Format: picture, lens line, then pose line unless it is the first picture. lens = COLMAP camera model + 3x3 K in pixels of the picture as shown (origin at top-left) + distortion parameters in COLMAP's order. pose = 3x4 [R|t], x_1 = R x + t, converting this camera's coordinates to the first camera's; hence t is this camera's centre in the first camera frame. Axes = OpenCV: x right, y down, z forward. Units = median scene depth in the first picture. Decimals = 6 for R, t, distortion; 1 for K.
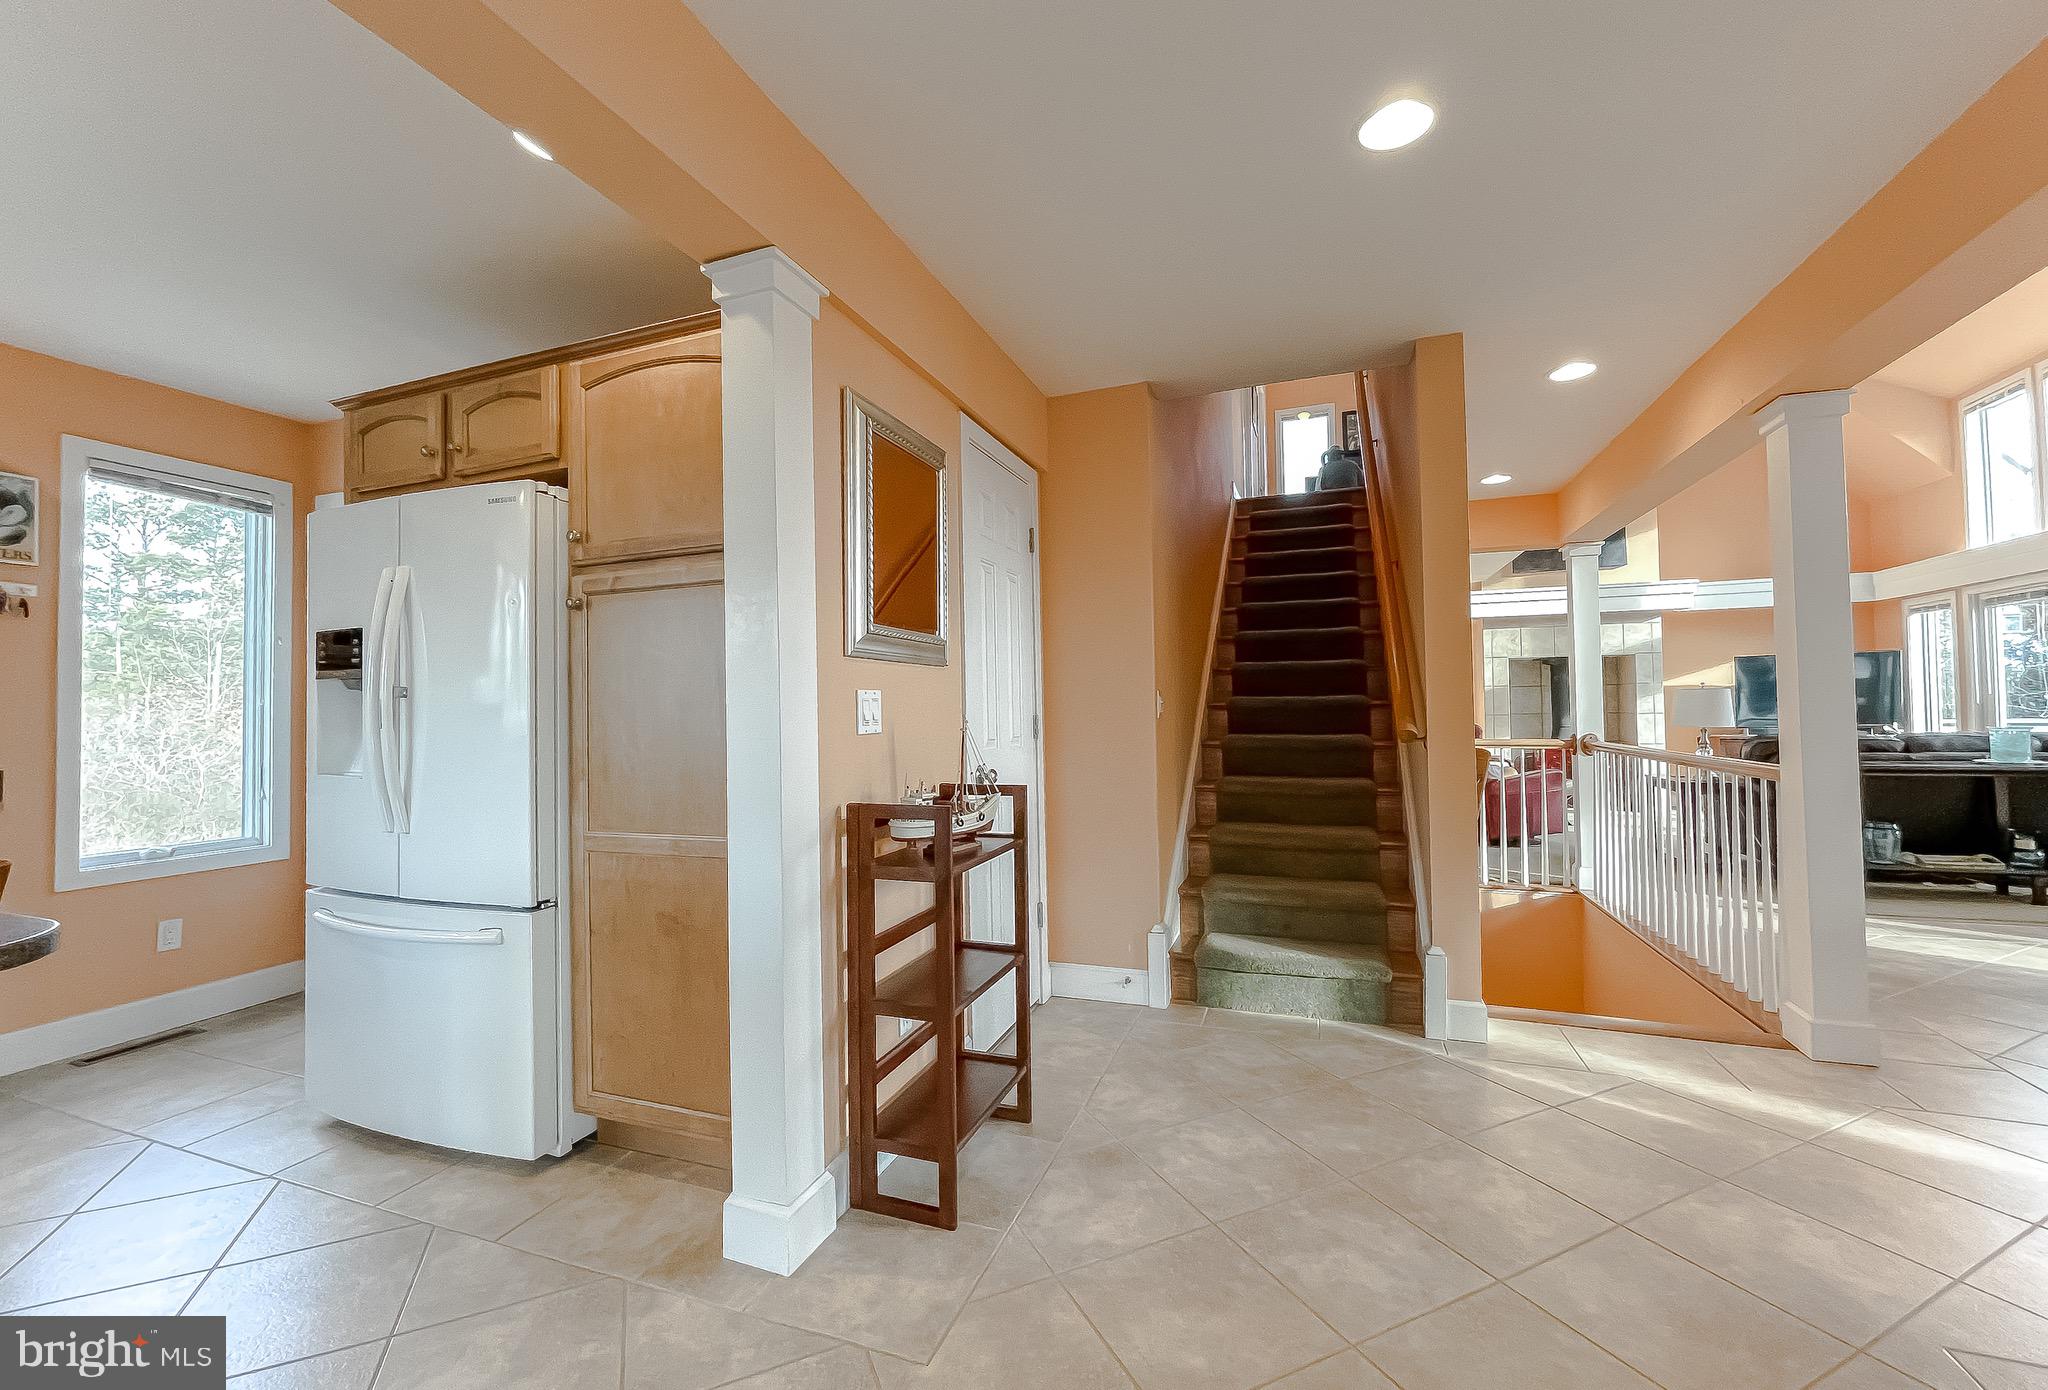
lens RADIAL K [[843.2, 0, 1018.1], [0, 843.2, 693.0], [0, 0, 1]] dist [0.002359, 0.000102]
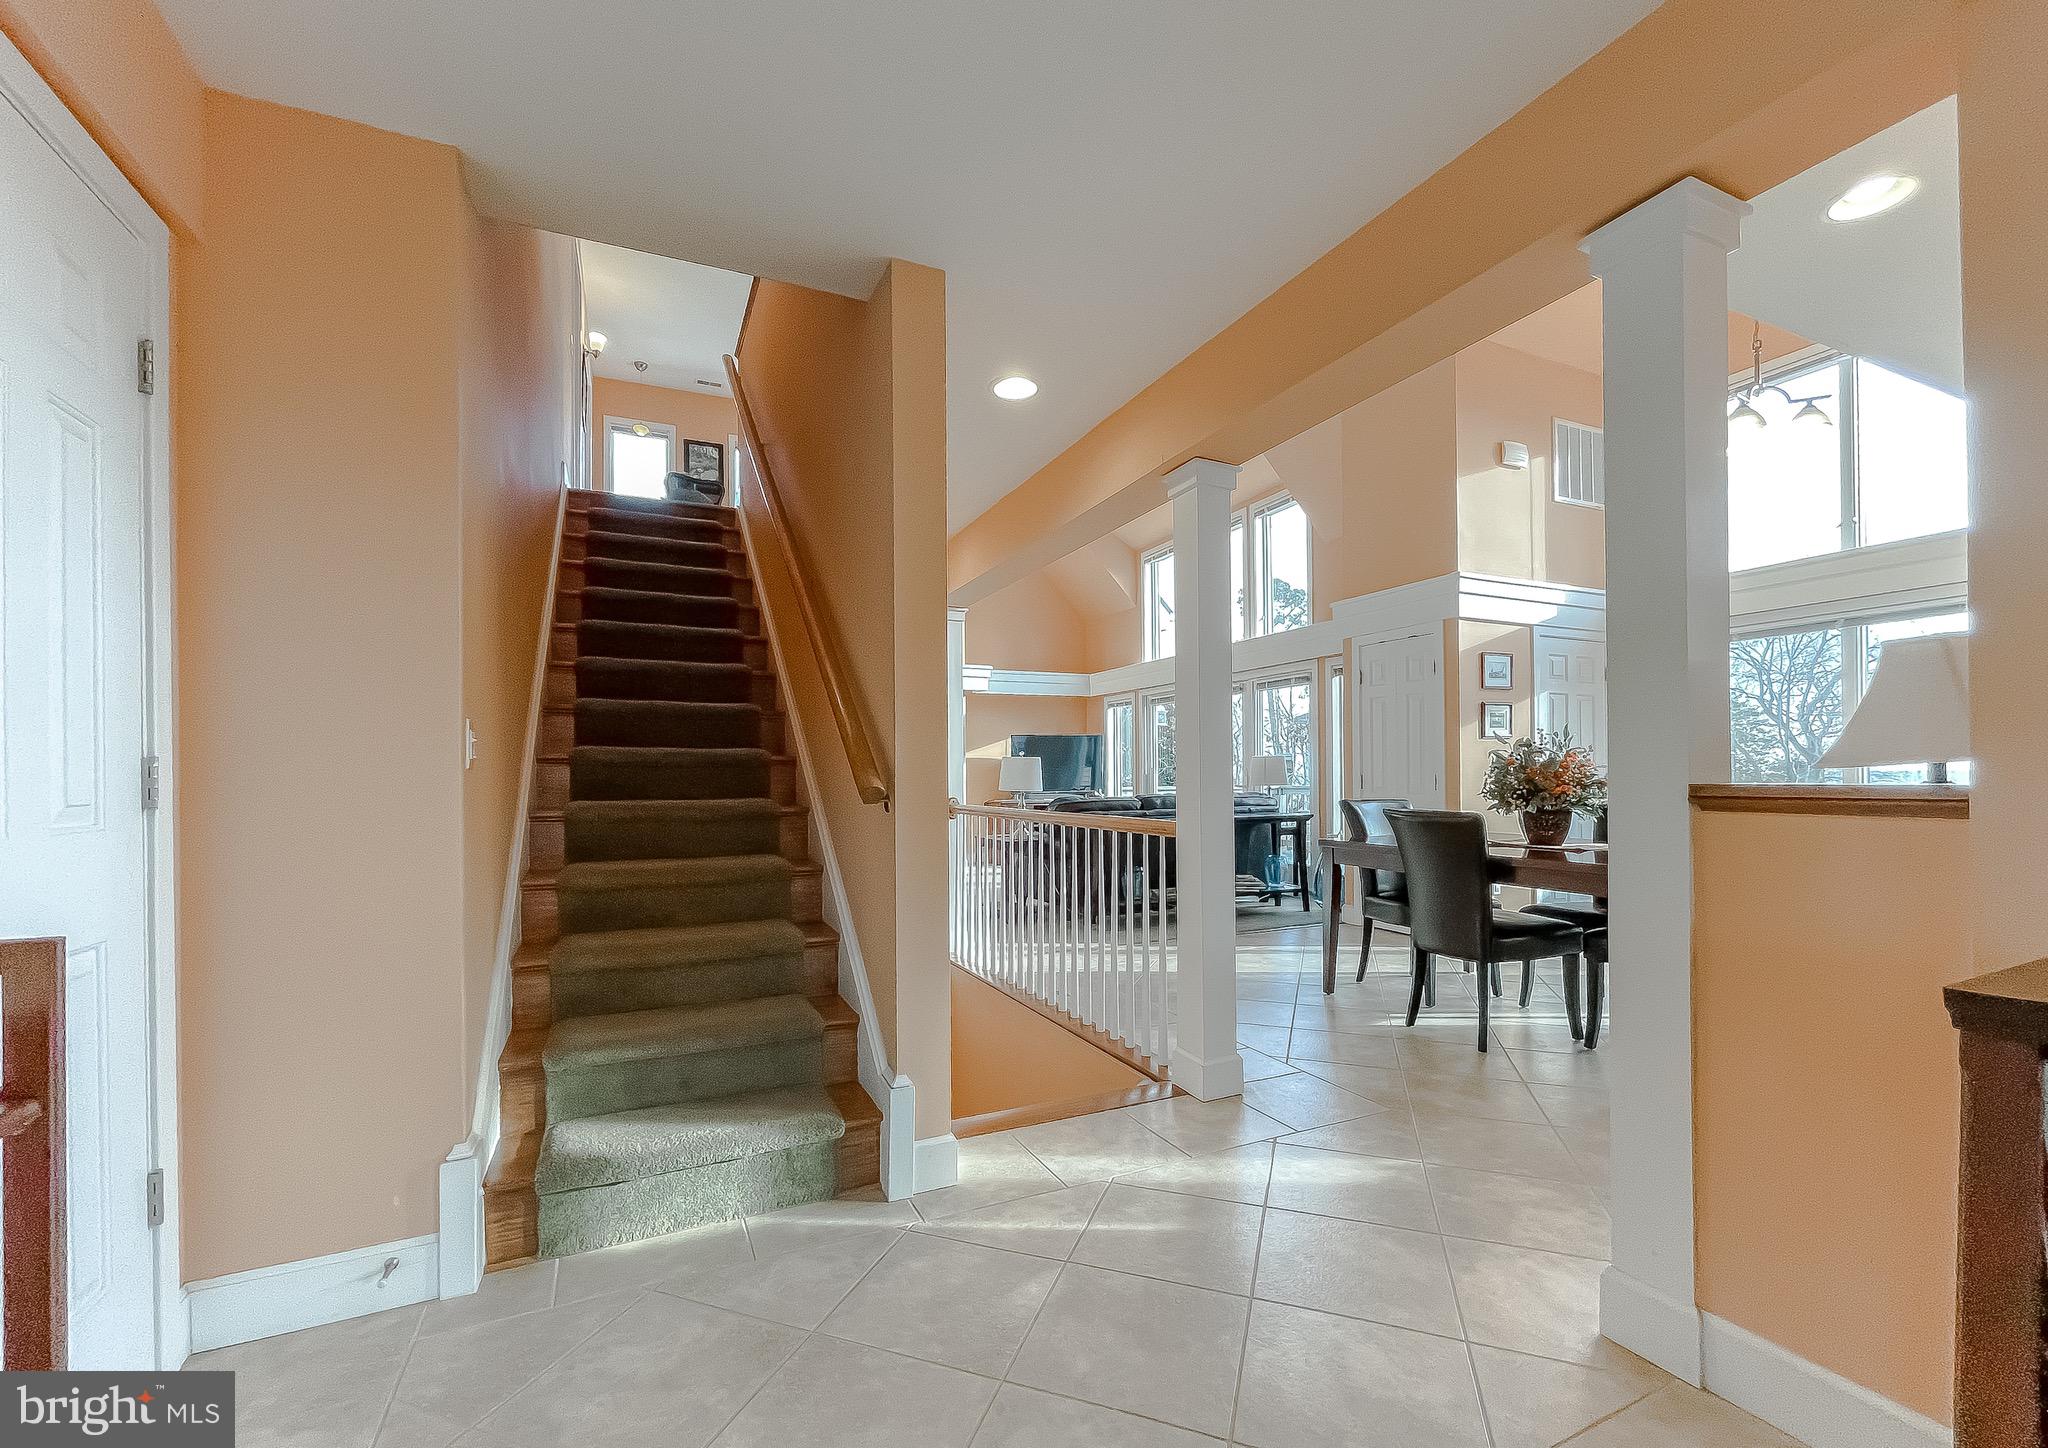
lens RADIAL K [[855.7, 0, 1028.2], [0, 855.7, 774.1], [0, 0, 1]] dist [-0.010488, 0.000804]
pose [[0.705168, 0.011330, 0.708950, 0.028710], [-0.018127, 0.999834, 0.002051, 0.024667], [-0.708809, -0.014298, 0.705256, 0.325426]]
